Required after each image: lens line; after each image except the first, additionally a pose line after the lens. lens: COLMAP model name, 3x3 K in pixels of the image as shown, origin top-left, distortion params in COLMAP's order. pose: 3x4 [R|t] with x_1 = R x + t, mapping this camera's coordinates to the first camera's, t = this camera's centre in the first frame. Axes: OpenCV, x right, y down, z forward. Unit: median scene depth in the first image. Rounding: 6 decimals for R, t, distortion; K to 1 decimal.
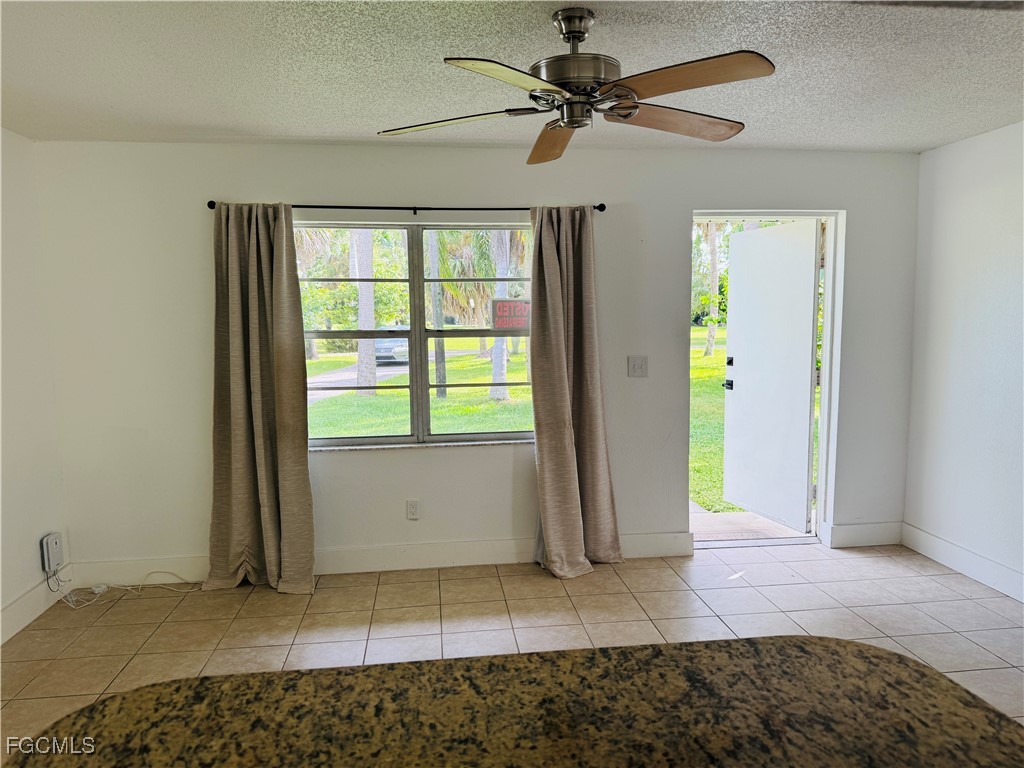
lens RADIAL K [[714.5, 0, 512.3], [0, 714.5, 383.7], [0, 0, 1]] dist [0.009313, 0.002269]
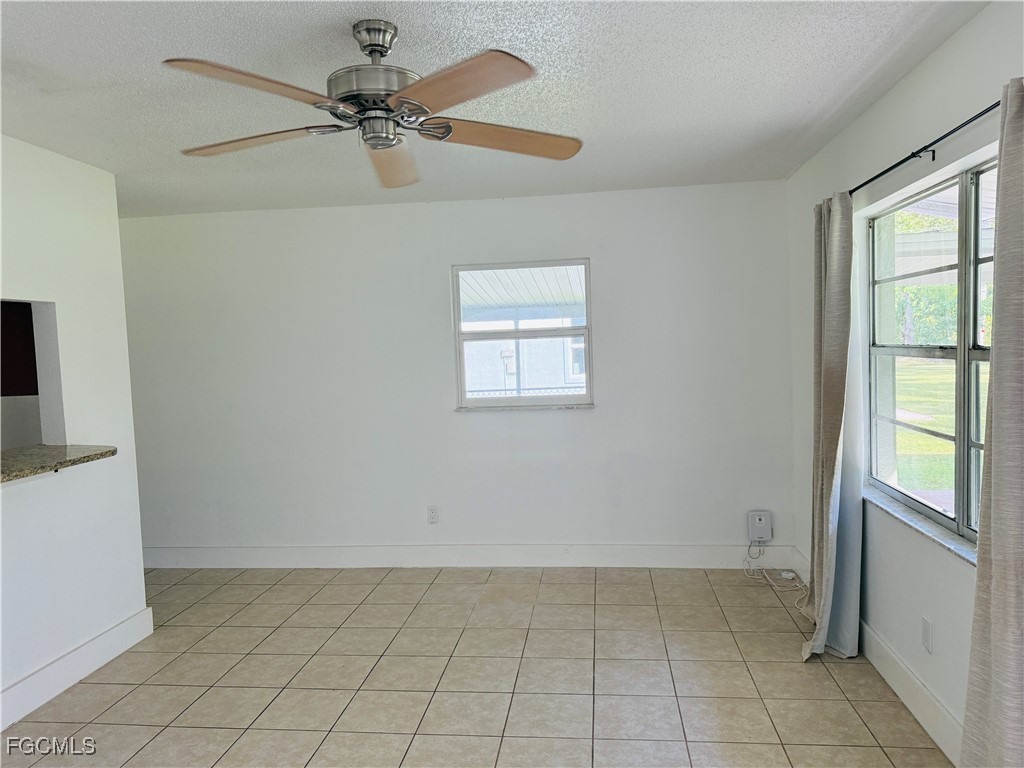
lens RADIAL K [[714.5, 0, 512.5], [0, 714.5, 386.3], [0, 0, 1]] dist [0.009313, 0.002269]
pose [[-0.234631, 0.076002, -0.969109, 0.624667], [-0.057420, 0.994115, 0.091865, -0.087327], [0.970387, 0.077201, -0.228886, 0.900511]]
